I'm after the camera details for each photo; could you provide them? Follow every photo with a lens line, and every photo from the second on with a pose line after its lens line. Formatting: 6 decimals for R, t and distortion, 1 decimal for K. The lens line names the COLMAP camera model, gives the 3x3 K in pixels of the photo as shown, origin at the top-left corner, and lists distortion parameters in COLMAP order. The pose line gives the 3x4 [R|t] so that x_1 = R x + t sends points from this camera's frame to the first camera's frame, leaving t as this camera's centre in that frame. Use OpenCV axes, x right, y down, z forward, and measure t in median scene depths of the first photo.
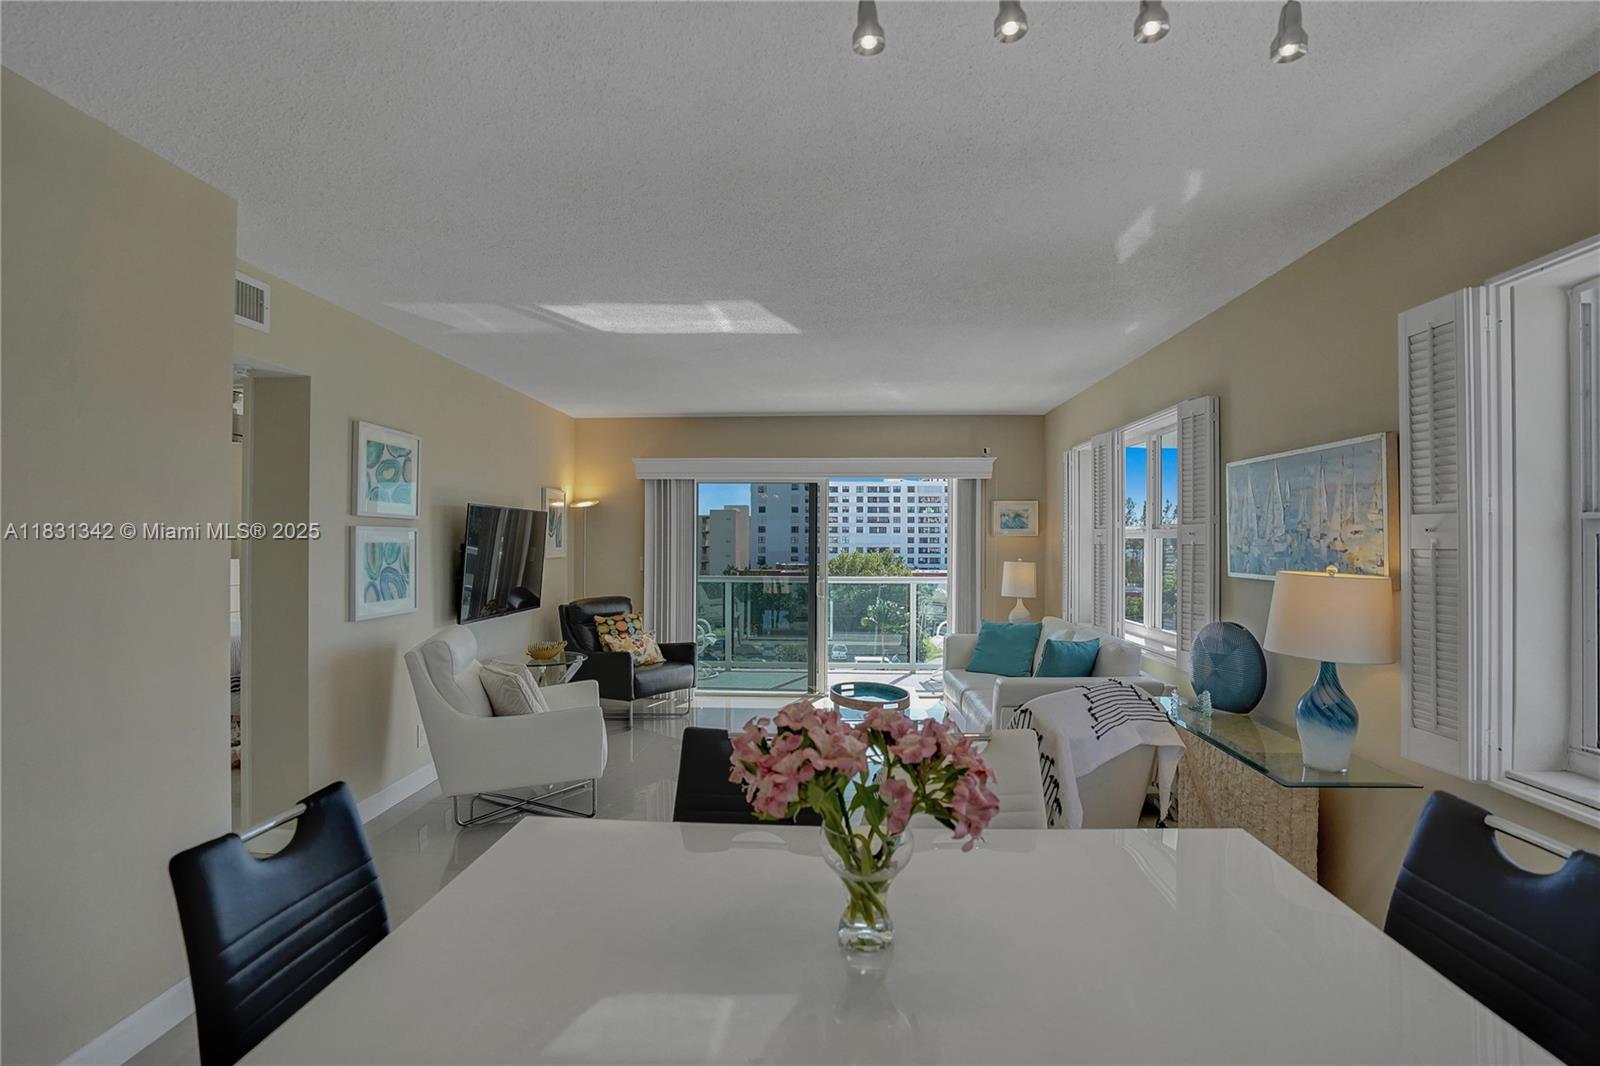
lens RADIAL K [[762.3, 0, 800.9], [0, 762.3, 538.0], [0, 0, 1]] dist [-0.073255, 0.028996]
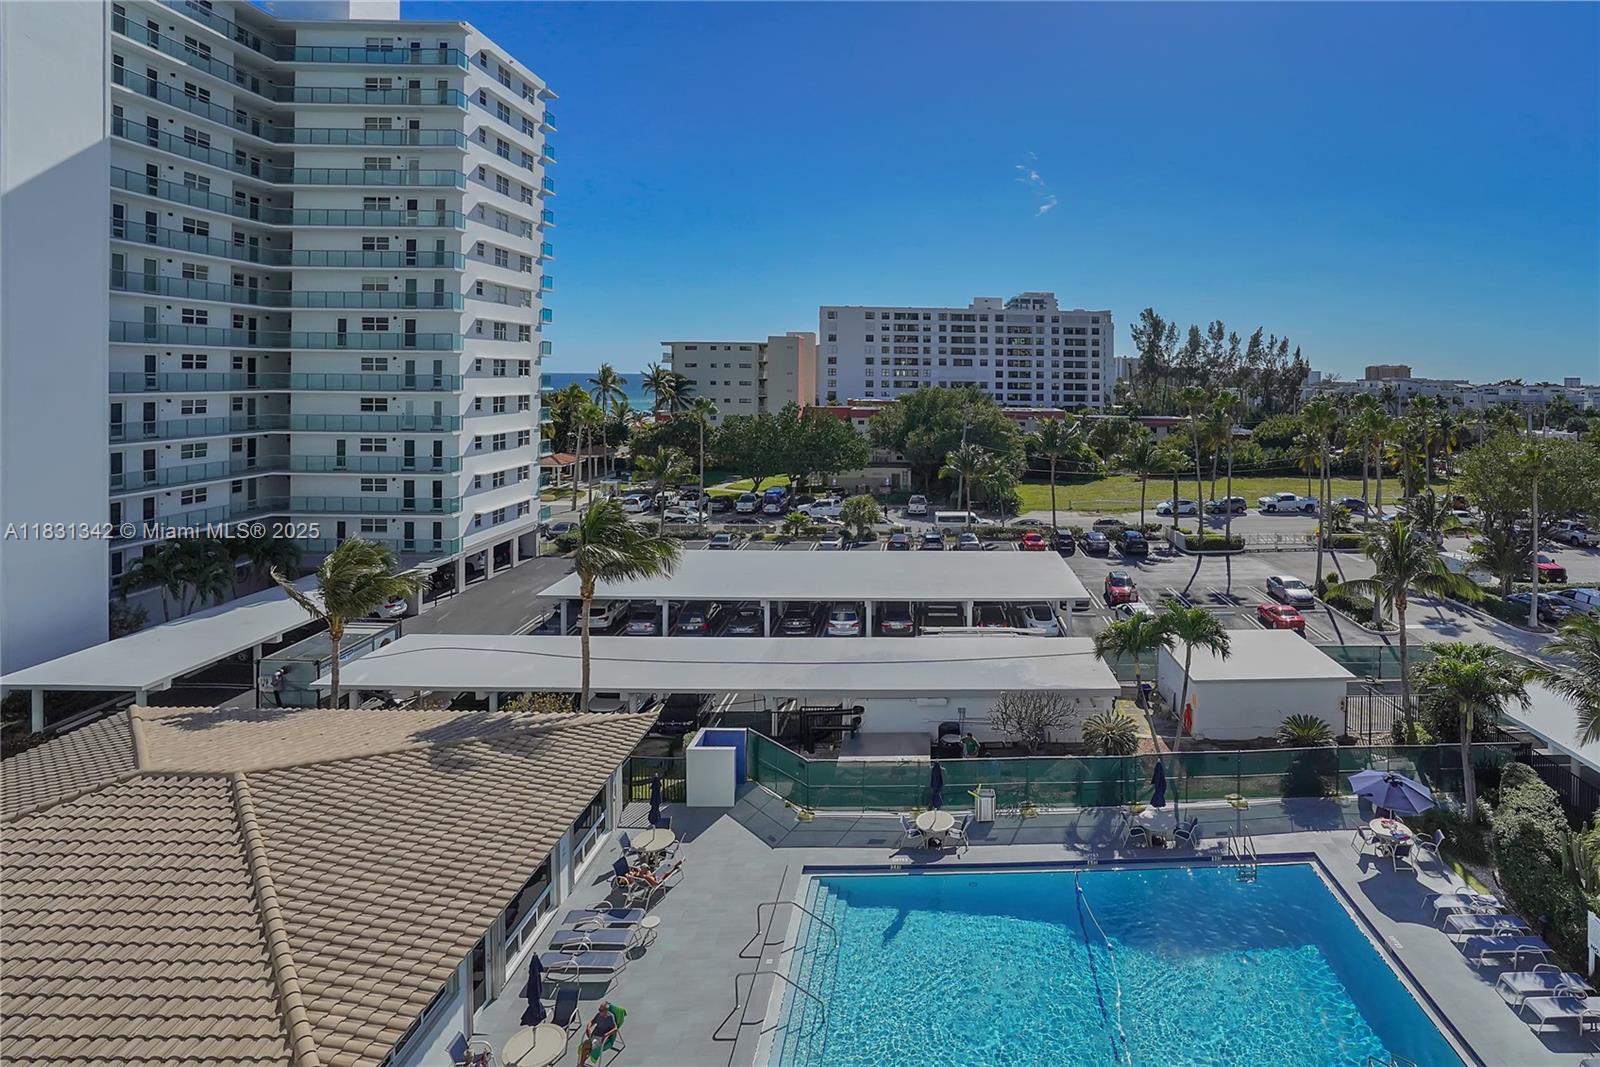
lens RADIAL K [[816.5, 0, 975.0], [0, 816.5, 417.0], [0, 0, 1]] dist [-0.089087, 0.027354]
pose [[0.993165, 0.005568, 0.116585, 0.170374], [-0.012072, 0.998405, 0.055161, 0.012581], [-0.116092, -0.056191, 0.991648, 1.902202]]
